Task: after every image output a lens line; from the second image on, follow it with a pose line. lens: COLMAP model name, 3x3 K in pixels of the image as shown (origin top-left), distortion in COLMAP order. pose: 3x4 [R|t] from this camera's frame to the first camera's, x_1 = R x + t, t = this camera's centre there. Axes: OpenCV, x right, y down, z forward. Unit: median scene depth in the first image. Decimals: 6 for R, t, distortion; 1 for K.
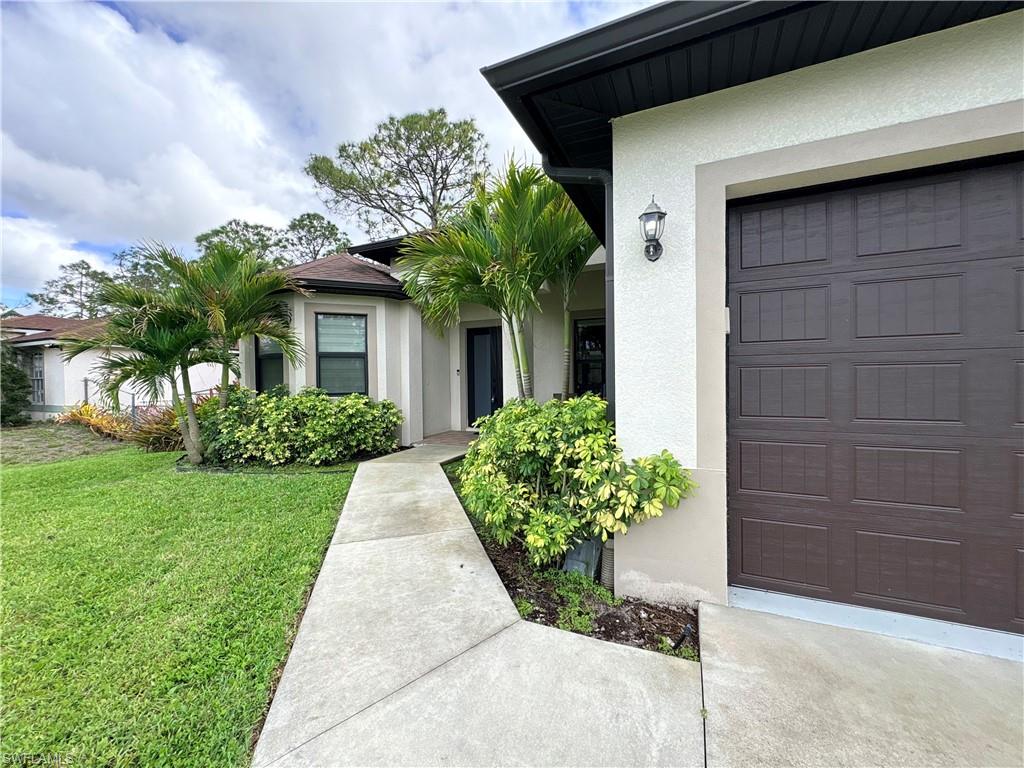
lens RADIAL K [[407.9, 0, 510.3], [0, 407.9, 383.9], [0, 0, 1]] dist [0.002167, -0.000686]
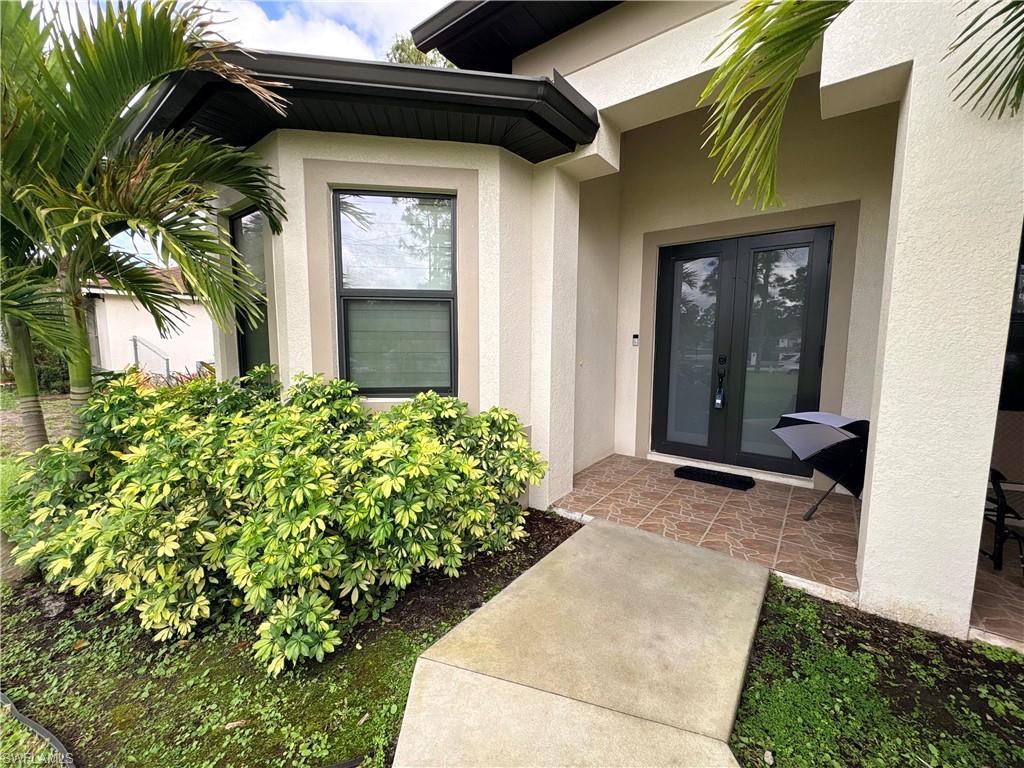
lens RADIAL K [[407.9, 0, 509.9], [0, 407.9, 381.7], [0, 0, 1]] dist [0.002167, -0.000686]
pose [[0.973095, 0.042116, -0.226520, -0.665382], [-0.021008, 0.995274, 0.094802, -0.089080], [0.229443, -0.087493, 0.969382, 2.013331]]
